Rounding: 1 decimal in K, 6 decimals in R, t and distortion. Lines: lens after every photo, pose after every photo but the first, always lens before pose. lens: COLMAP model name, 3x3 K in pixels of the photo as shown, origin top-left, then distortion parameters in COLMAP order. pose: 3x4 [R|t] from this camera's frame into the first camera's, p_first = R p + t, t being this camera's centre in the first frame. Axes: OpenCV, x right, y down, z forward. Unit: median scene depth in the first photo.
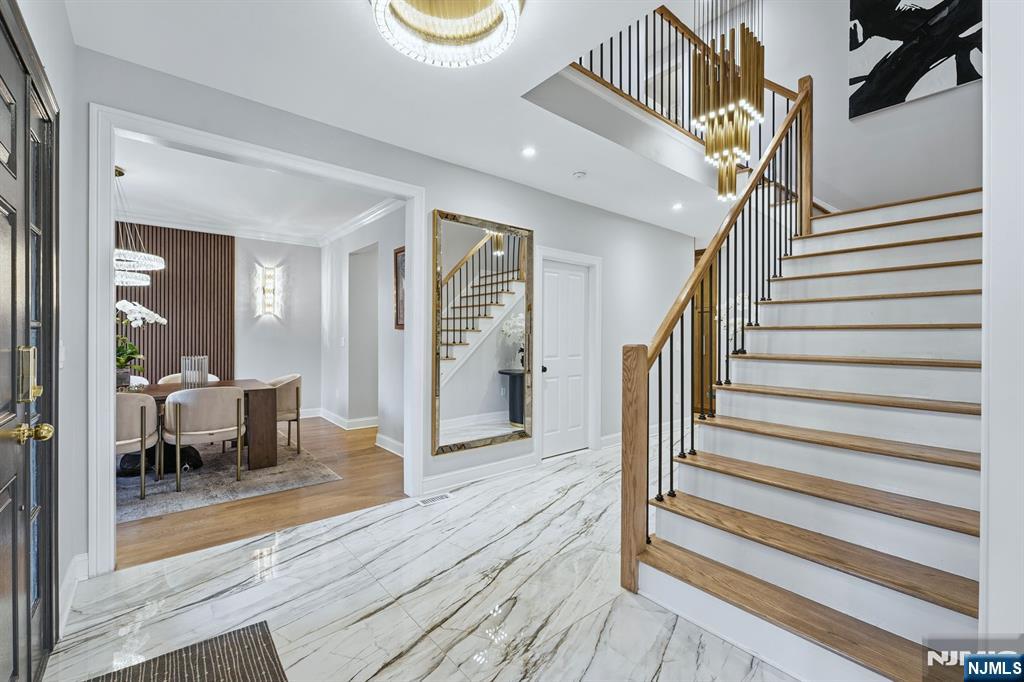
lens RADIAL K [[426.6, 0, 492.6], [0, 426.6, 337.3], [0, 0, 1]] dist [0.002455, 0.000069]
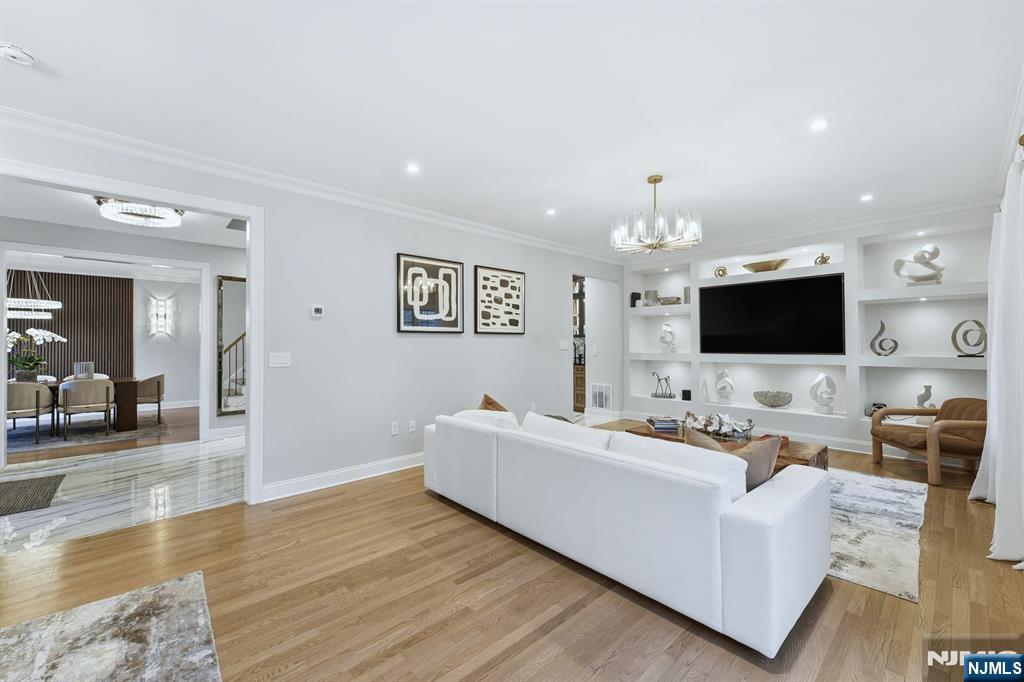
lens RADIAL K [[415.7, 0, 514.4], [0, 415.7, 339.8], [0, 0, 1]] dist [0.001013, -0.000090]
pose [[0.998413, -0.011415, 0.055153, 0.992228], [0.011923, 0.999889, -0.008890, -0.006714], [-0.055046, 0.009534, 0.998438, -0.771502]]
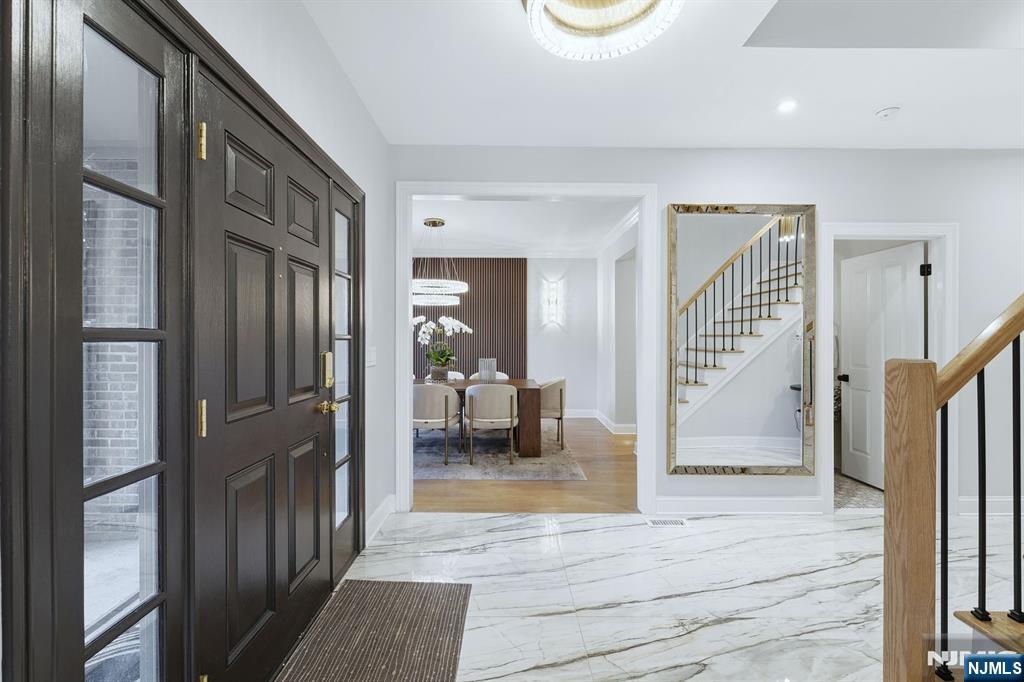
lens RADIAL K [[426.6, 0, 513.3], [0, 426.6, 340.4], [0, 0, 1]] dist [0.002455, 0.000069]
pose [[0.784611, -0.003008, -0.619981, 0.168281], [0.001616, 0.999995, -0.002807, -0.006746], [0.619986, 0.001200, 0.784612, 0.078316]]
